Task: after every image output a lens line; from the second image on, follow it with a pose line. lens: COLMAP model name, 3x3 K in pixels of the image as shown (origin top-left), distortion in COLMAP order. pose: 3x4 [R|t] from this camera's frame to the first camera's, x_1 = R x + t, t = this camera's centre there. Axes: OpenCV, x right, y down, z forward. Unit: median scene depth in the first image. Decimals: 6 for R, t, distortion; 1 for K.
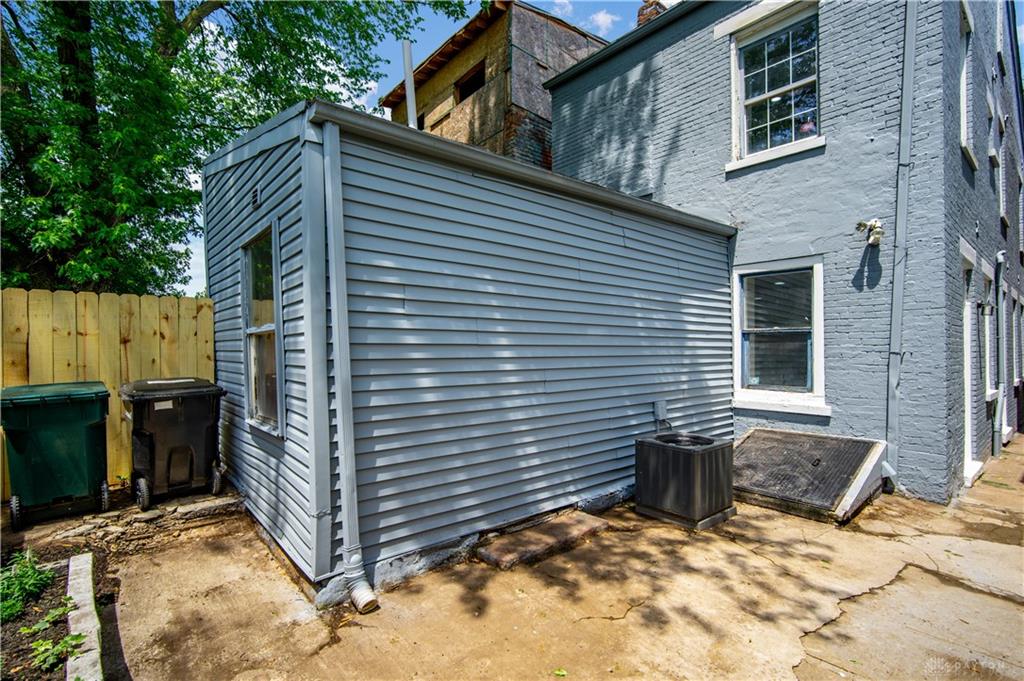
lens RADIAL K [[489.3, 0, 510.9], [0, 489.3, 343.4], [0, 0, 1]] dist [-0.001649, -0.000221]
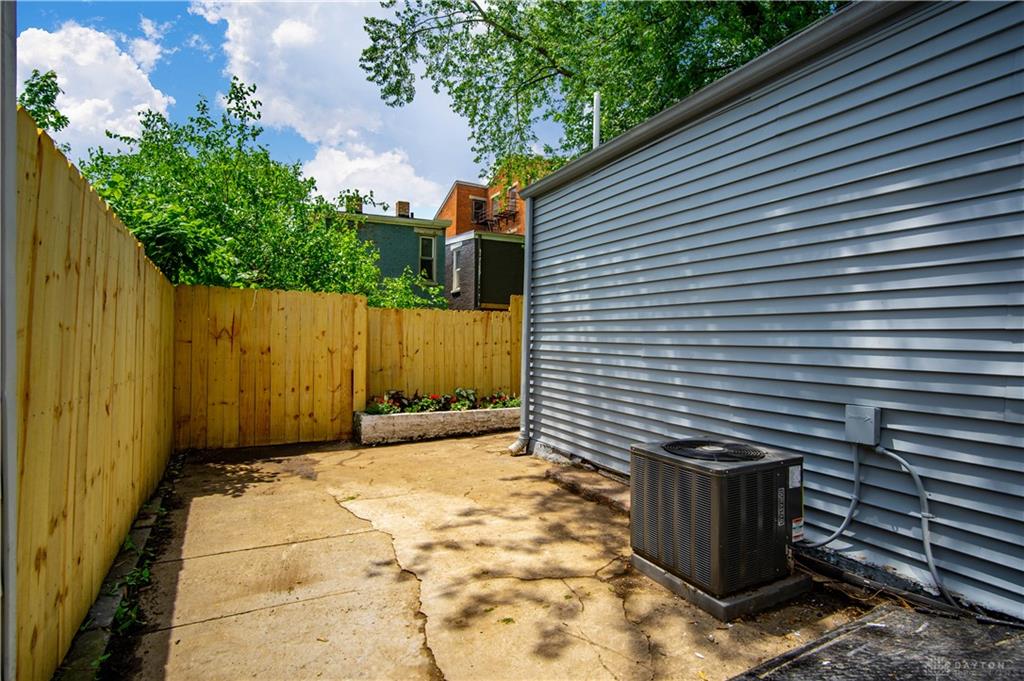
lens RADIAL K [[489.3, 0, 510.9], [0, 489.3, 343.4], [0, 0, 1]] dist [-0.001649, -0.000221]
pose [[-0.215800, -0.003384, -0.976432, 1.357281], [-0.015552, 0.999879, -0.000028, 0.103203], [0.976314, 0.015180, -0.215826, 1.218957]]
